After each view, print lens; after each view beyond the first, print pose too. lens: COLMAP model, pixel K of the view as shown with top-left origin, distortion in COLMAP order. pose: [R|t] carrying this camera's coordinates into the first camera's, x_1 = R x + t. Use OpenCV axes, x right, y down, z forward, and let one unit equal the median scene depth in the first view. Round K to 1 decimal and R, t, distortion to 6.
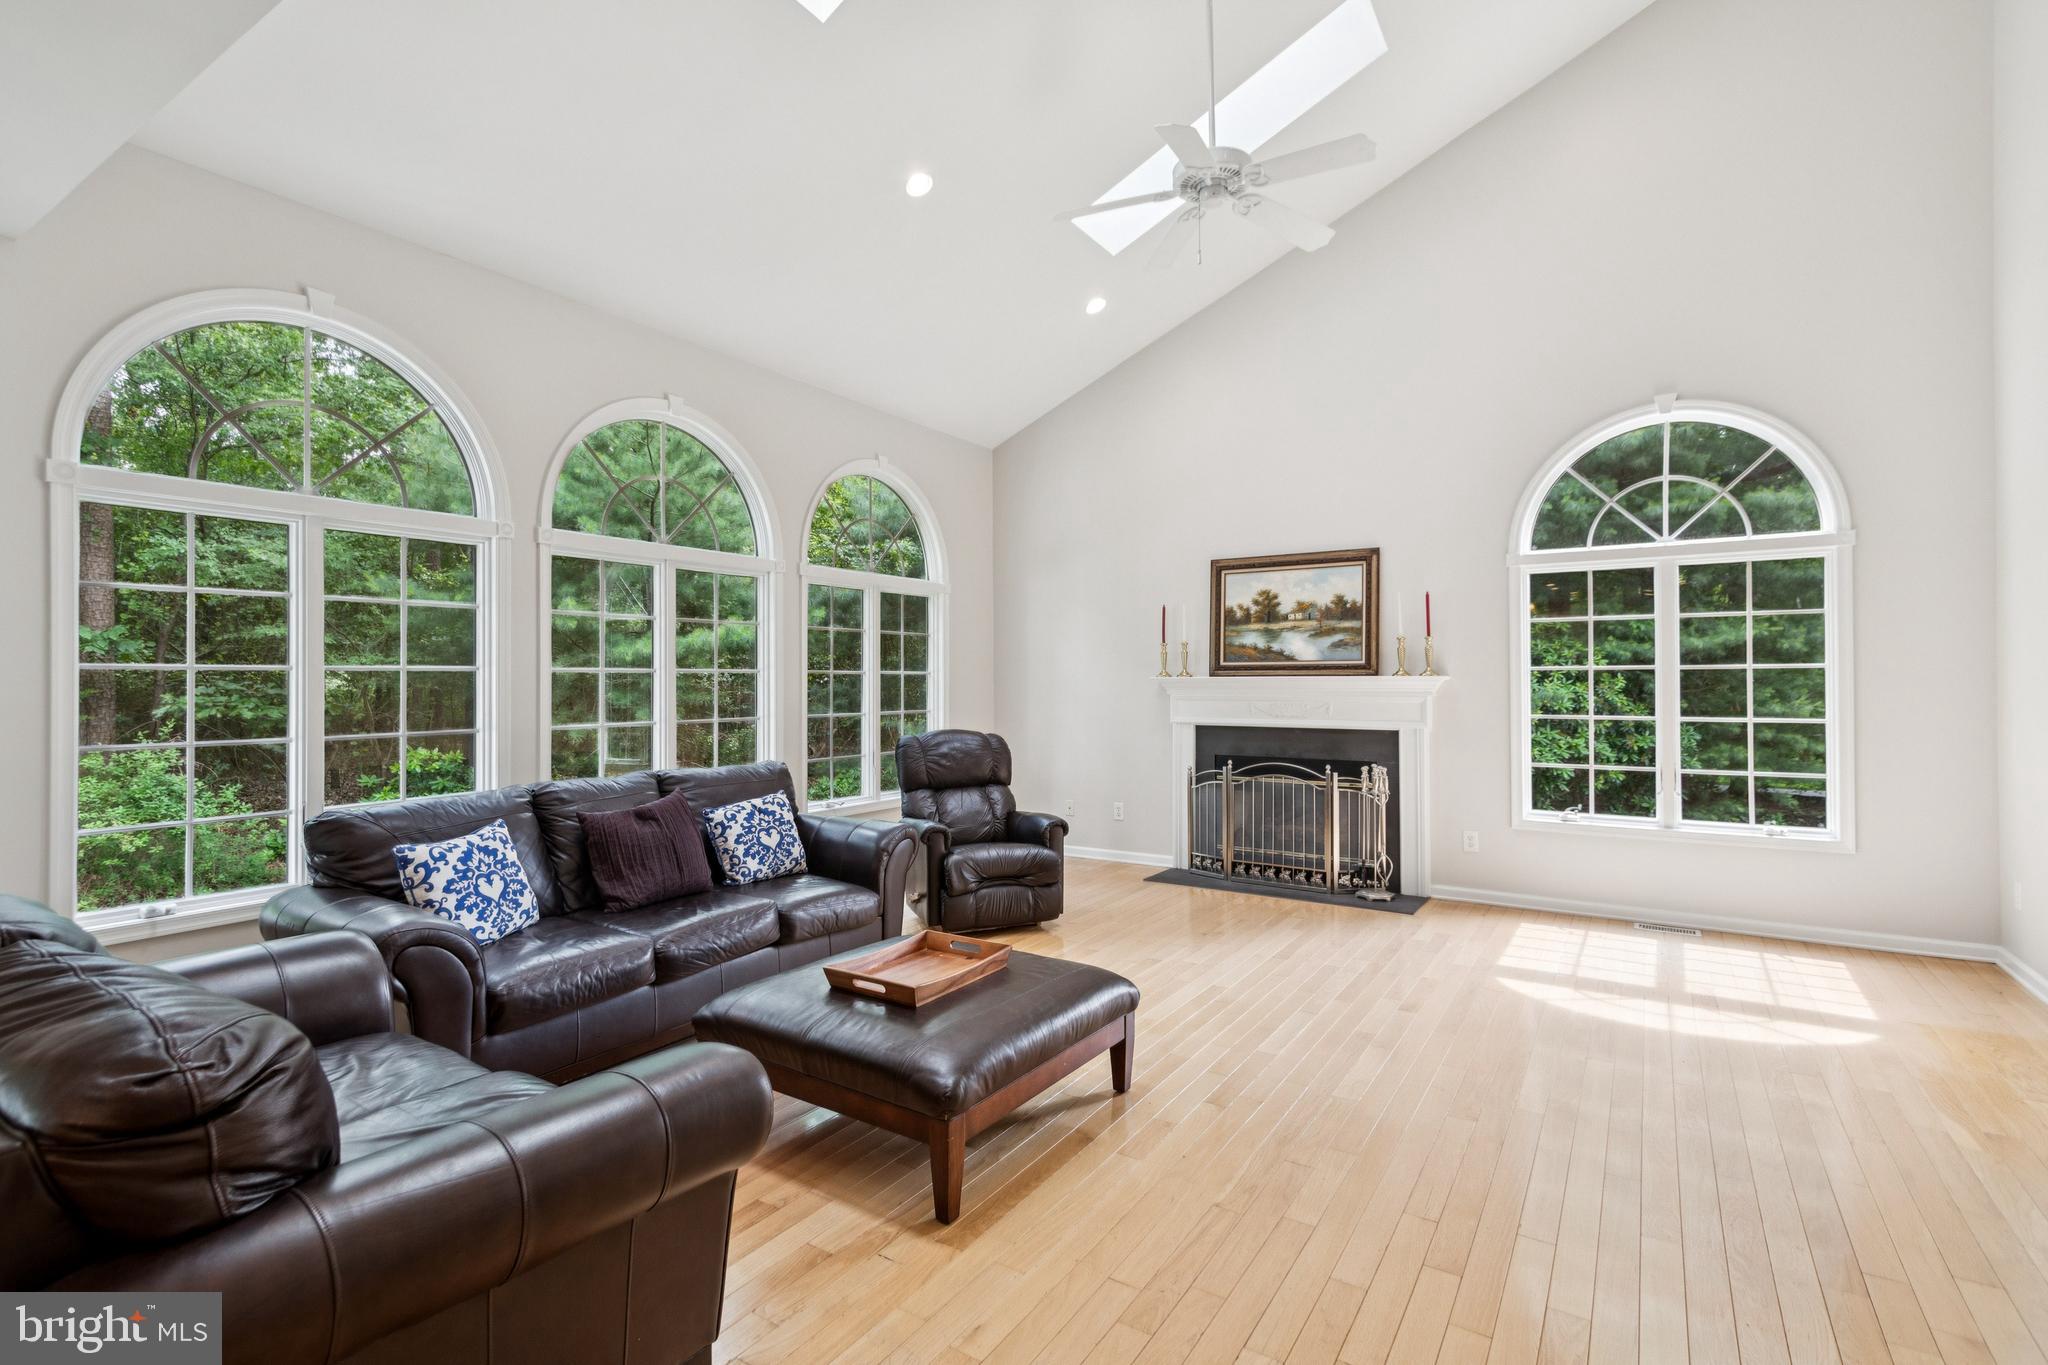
lens RADIAL K [[968.8, 0, 1026.9], [0, 968.8, 664.9], [0, 0, 1]] dist [0.025796, -0.011009]
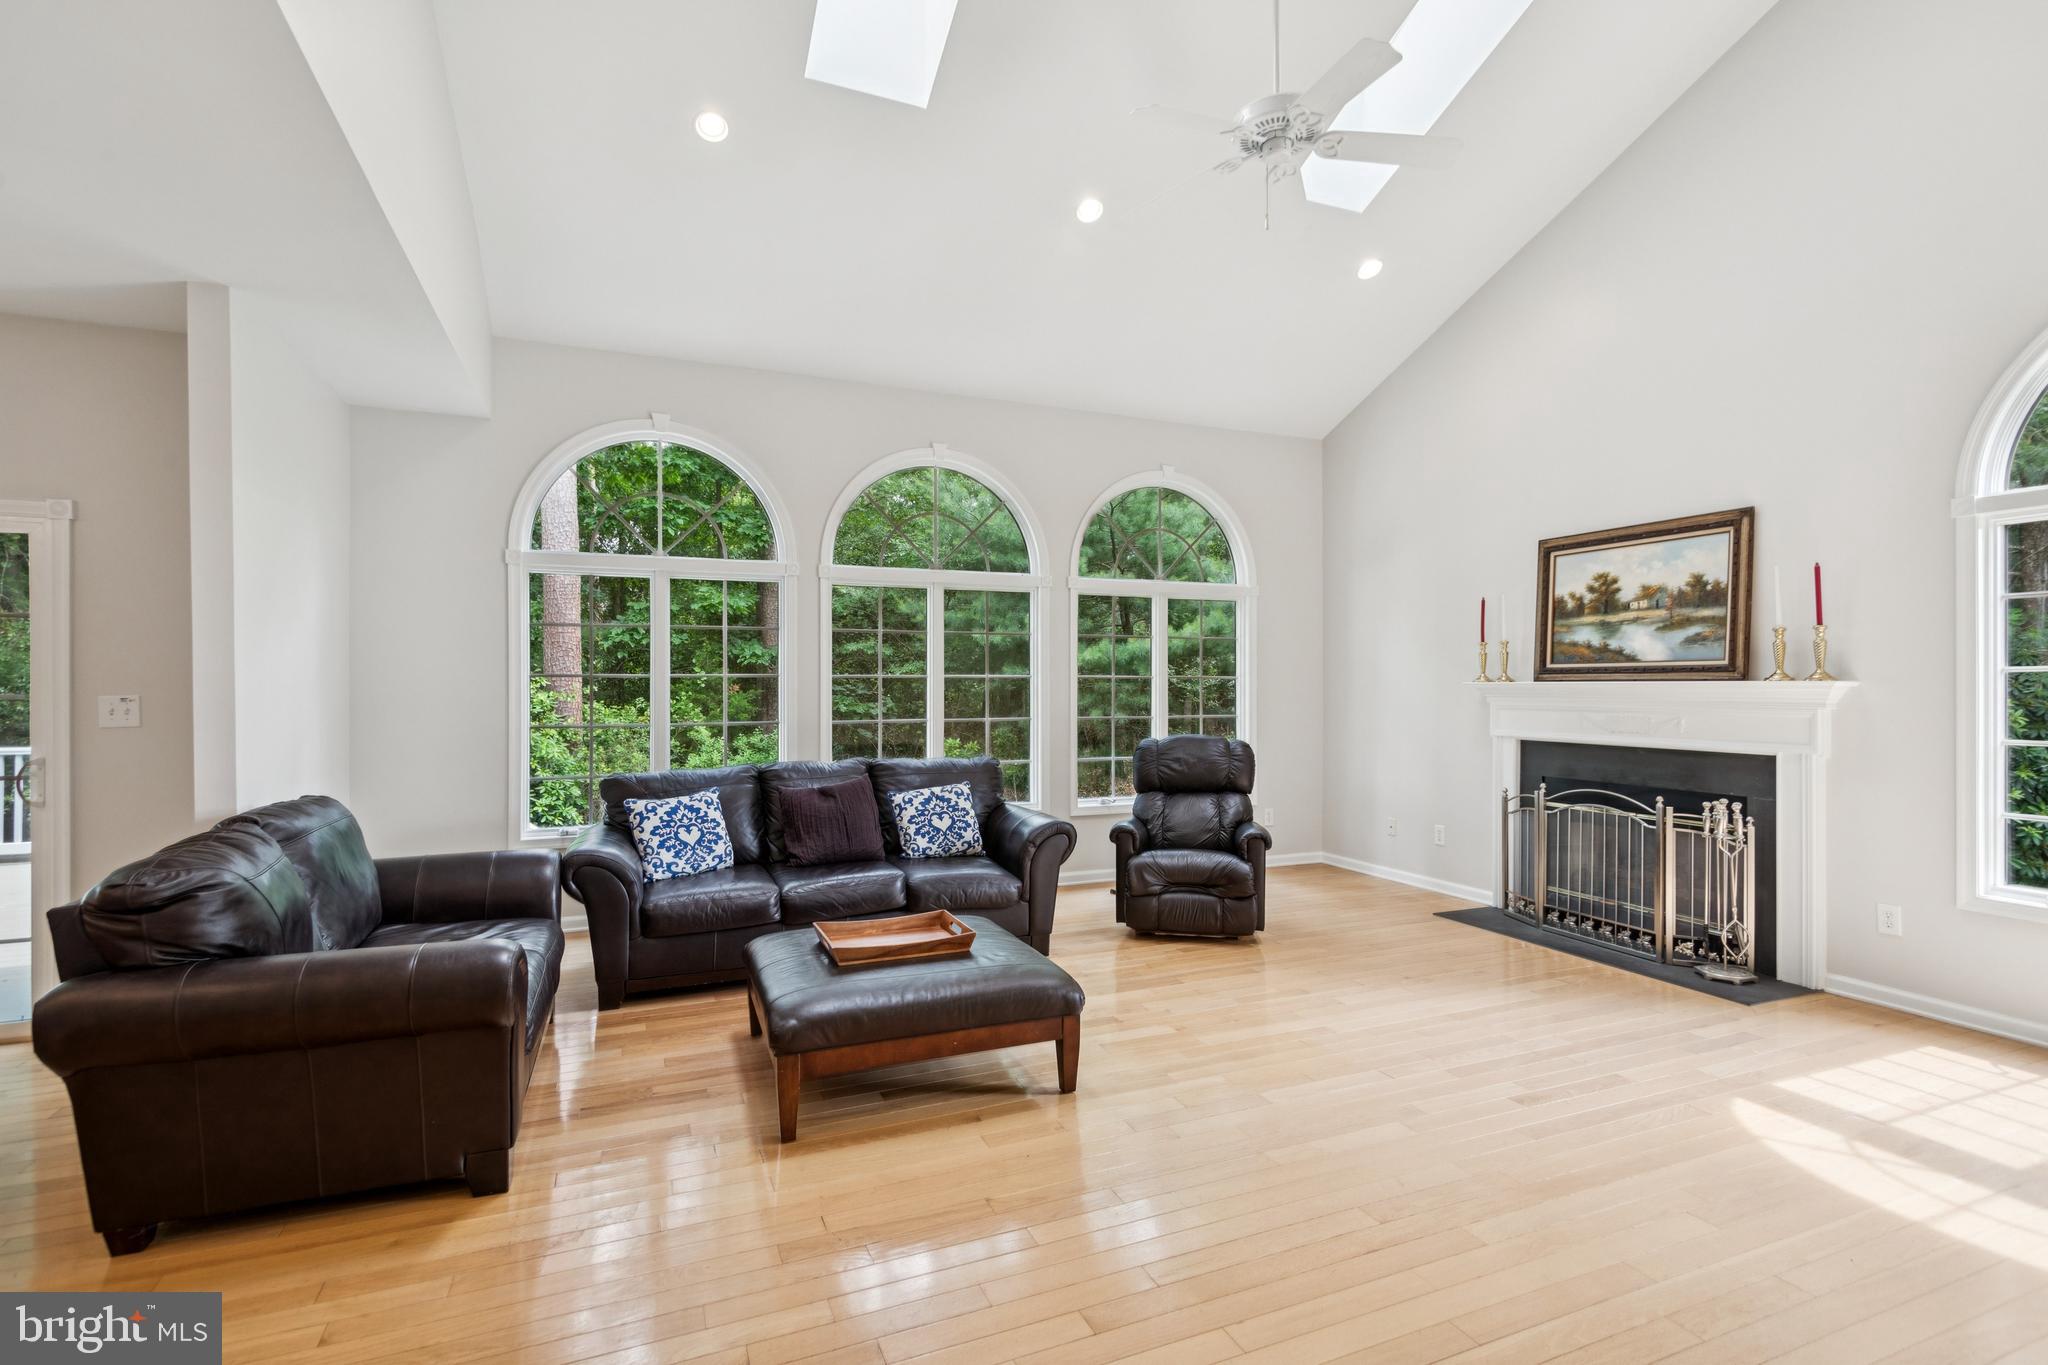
lens RADIAL K [[960.4, 0, 1021.8], [0, 960.4, 687.7], [0, 0, 1]] dist [0.029921, -0.011543]
pose [[0.826162, 0.004080, -0.563418, 0.333438], [0.006967, 0.999823, 0.017456, -0.000313], [0.563389, -0.018347, 0.825988, 0.080411]]
